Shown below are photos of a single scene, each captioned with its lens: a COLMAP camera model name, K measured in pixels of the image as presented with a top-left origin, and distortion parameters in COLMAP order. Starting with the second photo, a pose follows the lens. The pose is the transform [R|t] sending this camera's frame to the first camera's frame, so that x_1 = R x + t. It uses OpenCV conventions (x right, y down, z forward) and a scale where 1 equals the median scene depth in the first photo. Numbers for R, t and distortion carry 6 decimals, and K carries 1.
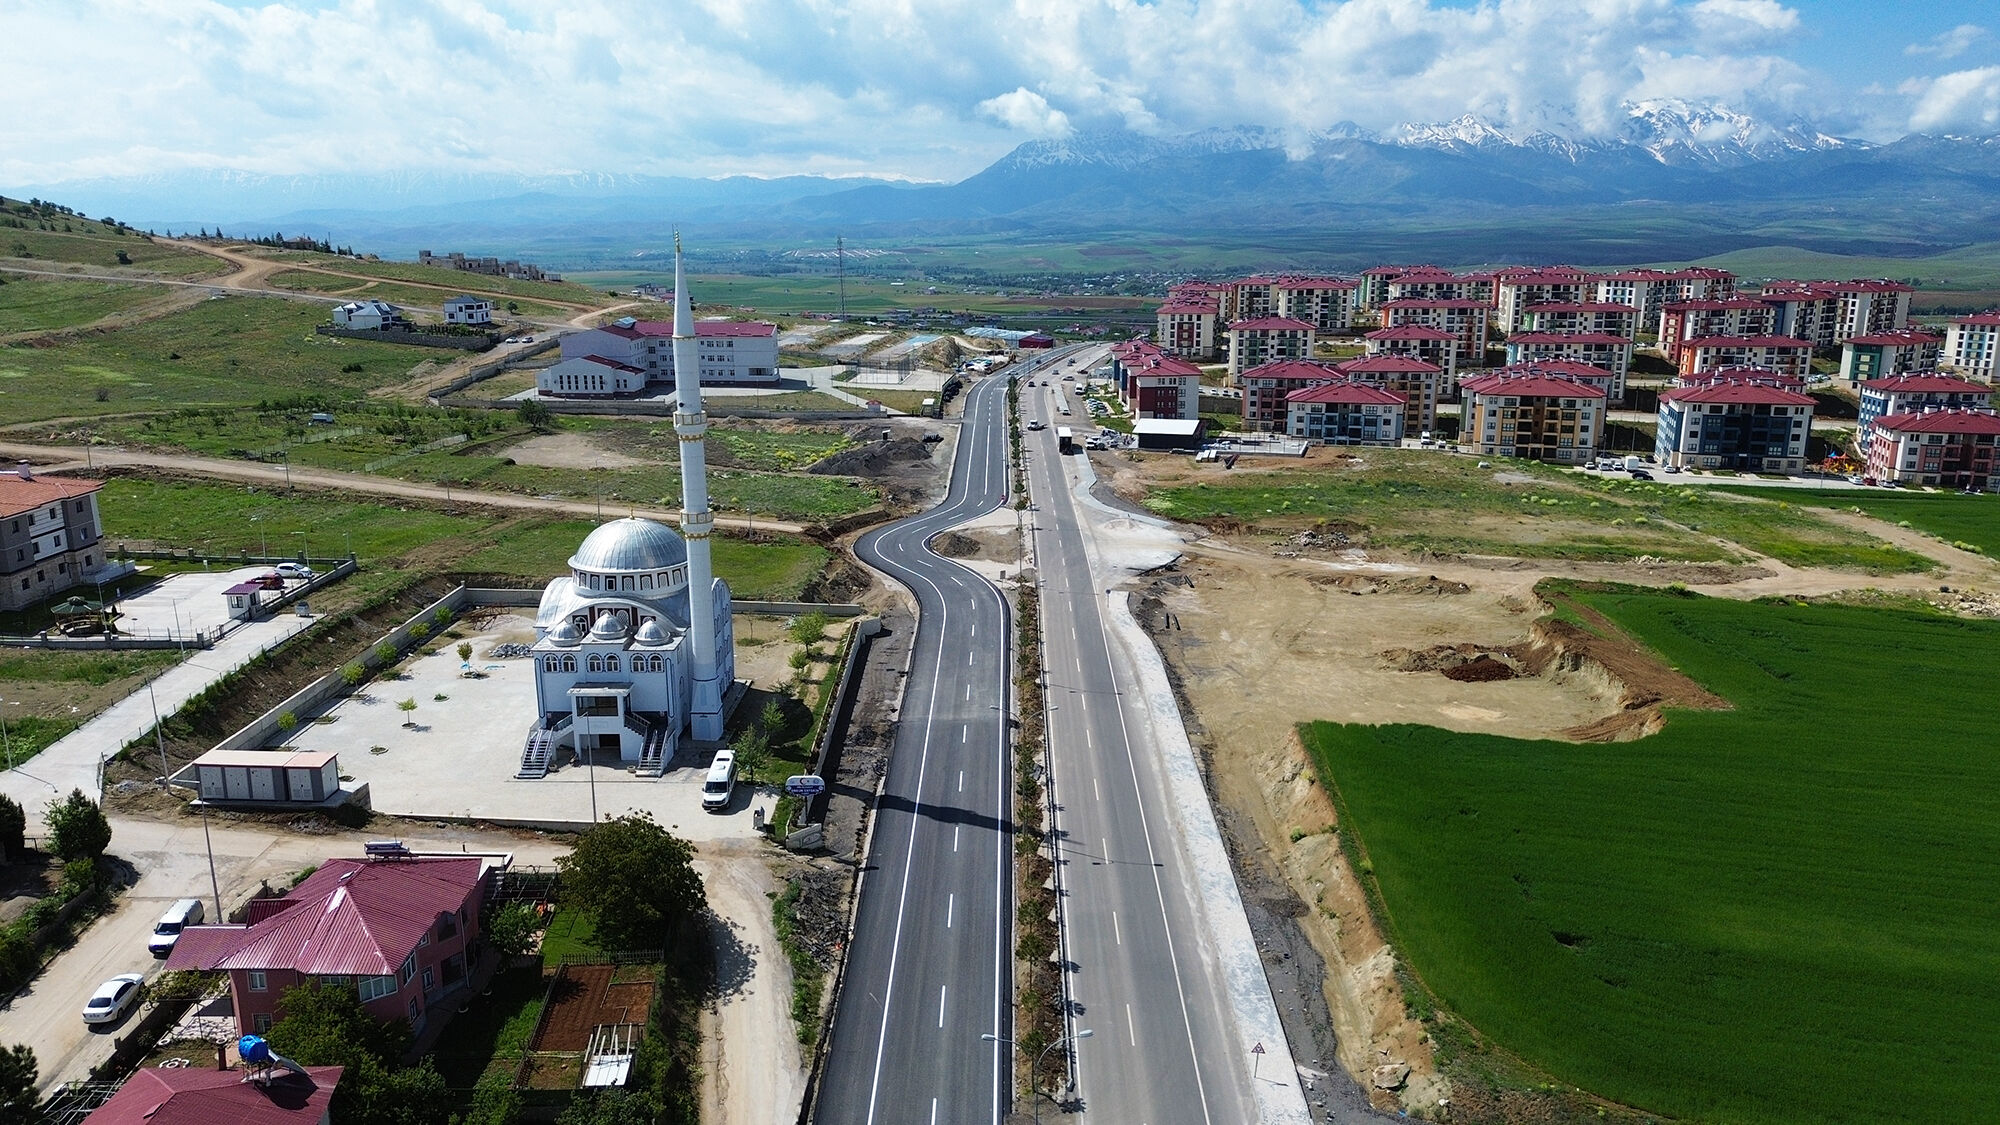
lens RADIAL K [[1510.7, 0, 1000.0], [0, 1510.7, 562.5], [0, 0, 1]] dist [0.124829, -0.143070]
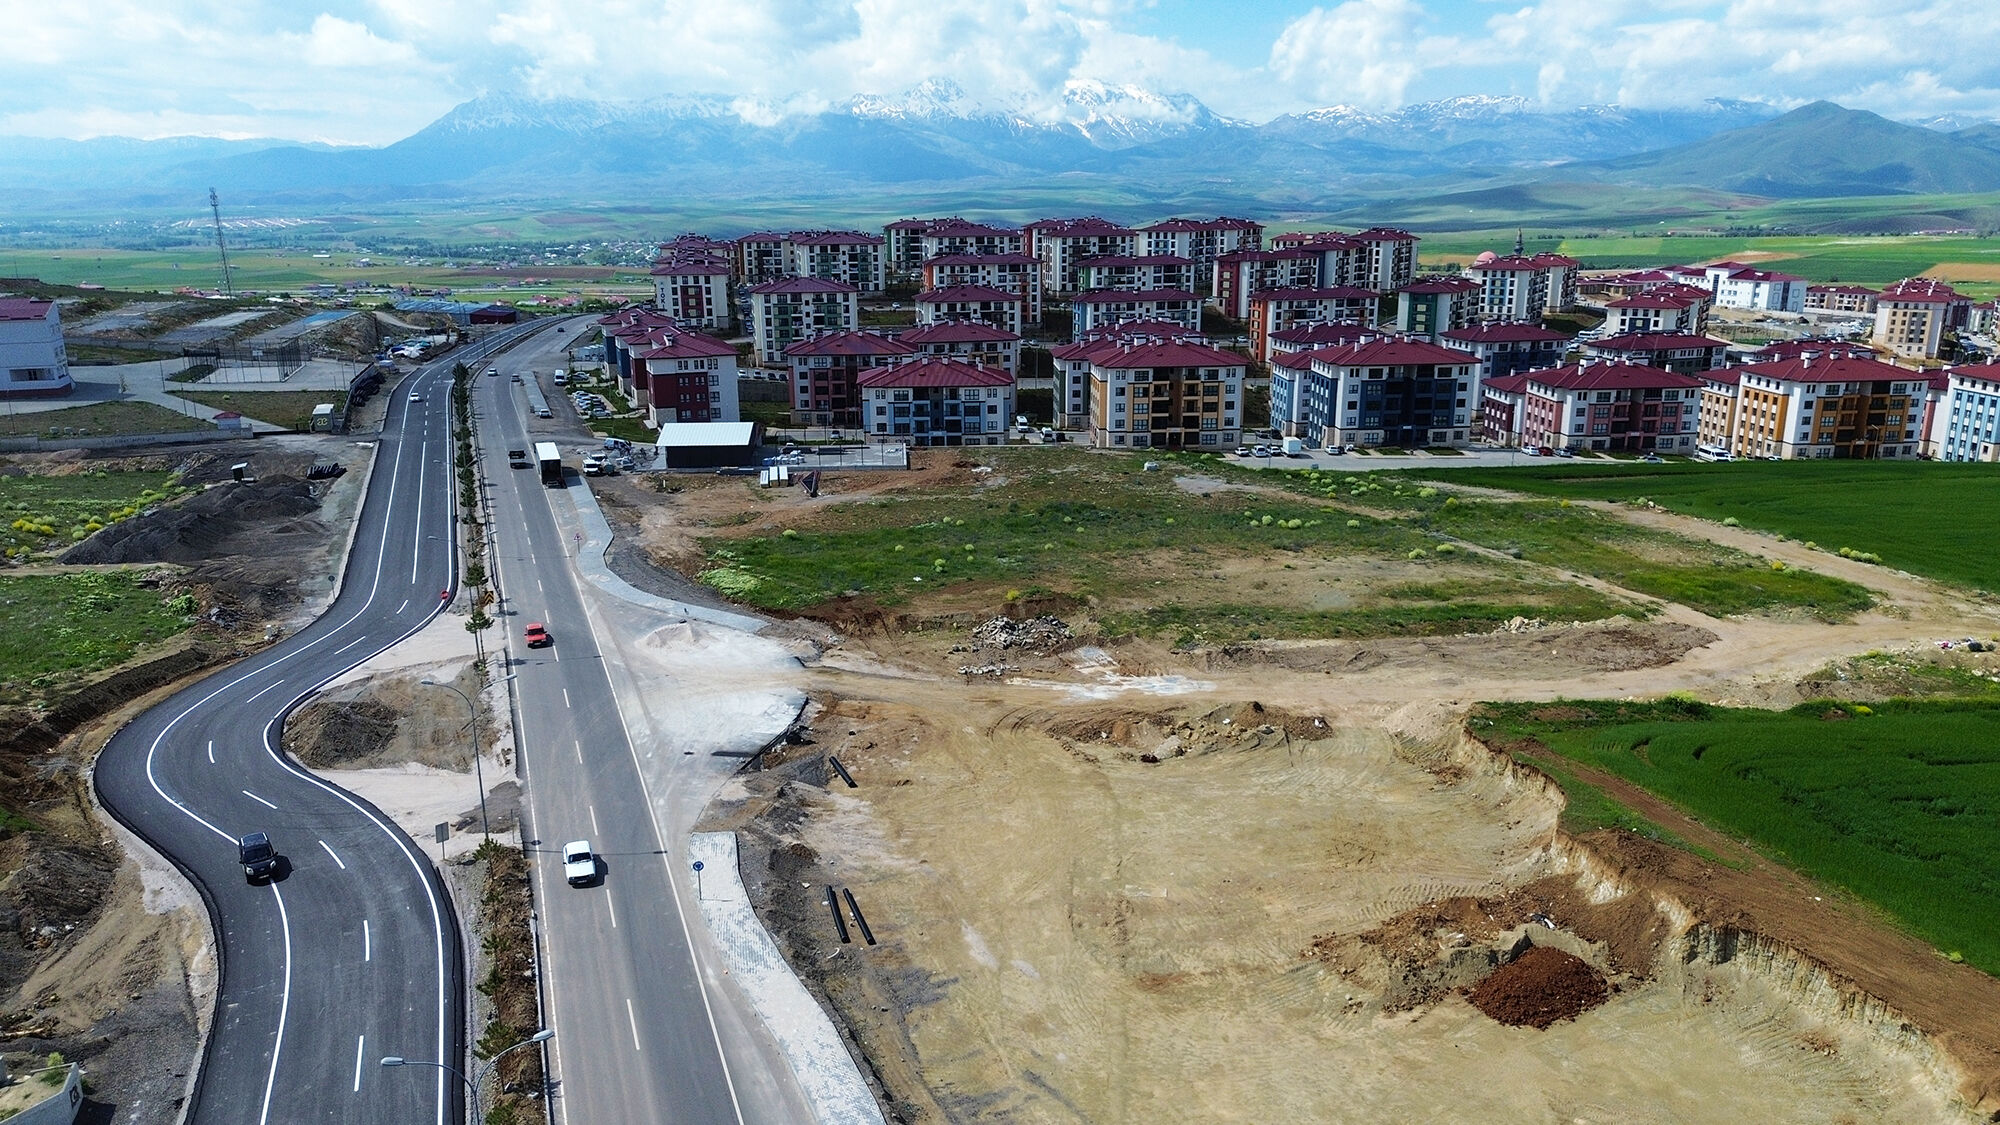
lens RADIAL K [[1510.7, 0, 1000.0], [0, 1510.7, 562.5], [0, 0, 1]] dist [0.124829, -0.143070]
pose [[0.943224, -0.086738, 0.320631, 0.010900], [0.080784, 0.996223, 0.031851, -0.042061], [-0.322183, -0.004141, 0.946668, 0.304850]]
